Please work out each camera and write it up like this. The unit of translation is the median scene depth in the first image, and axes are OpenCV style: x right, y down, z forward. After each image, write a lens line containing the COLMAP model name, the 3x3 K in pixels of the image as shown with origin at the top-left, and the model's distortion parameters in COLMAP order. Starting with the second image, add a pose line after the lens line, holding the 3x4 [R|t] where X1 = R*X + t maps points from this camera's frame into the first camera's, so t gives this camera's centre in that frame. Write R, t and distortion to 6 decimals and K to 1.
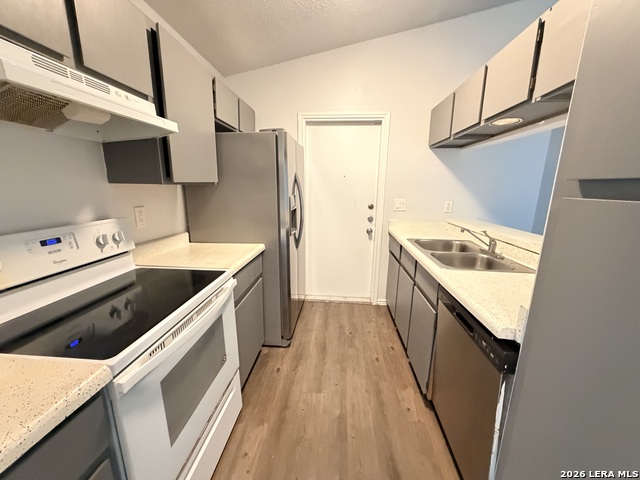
lens RADIAL K [[256.5, 0, 318.0], [0, 256.5, 241.5], [0, 0, 1]] dist [0.009835, 0.000247]
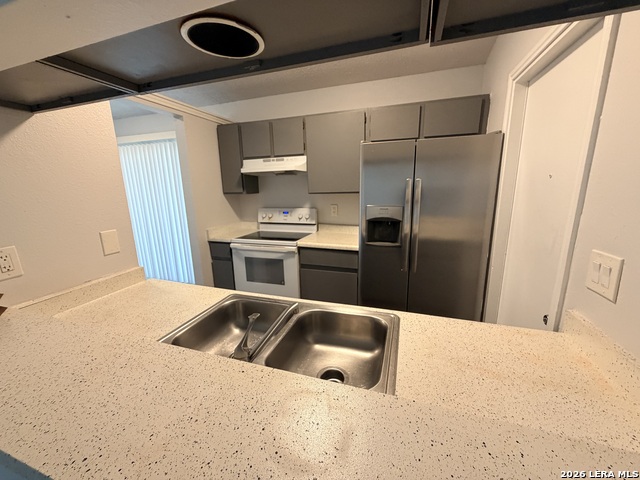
lens RADIAL K [[256.5, 0, 320.1], [0, 256.5, 240.5], [0, 0, 1]] dist [0.009835, 0.000247]
pose [[-0.234169, 0.203952, -0.950562, 0.643963], [-0.193059, 0.948520, 0.251074, -0.188590], [0.952834, 0.242309, -0.182739, 0.729840]]
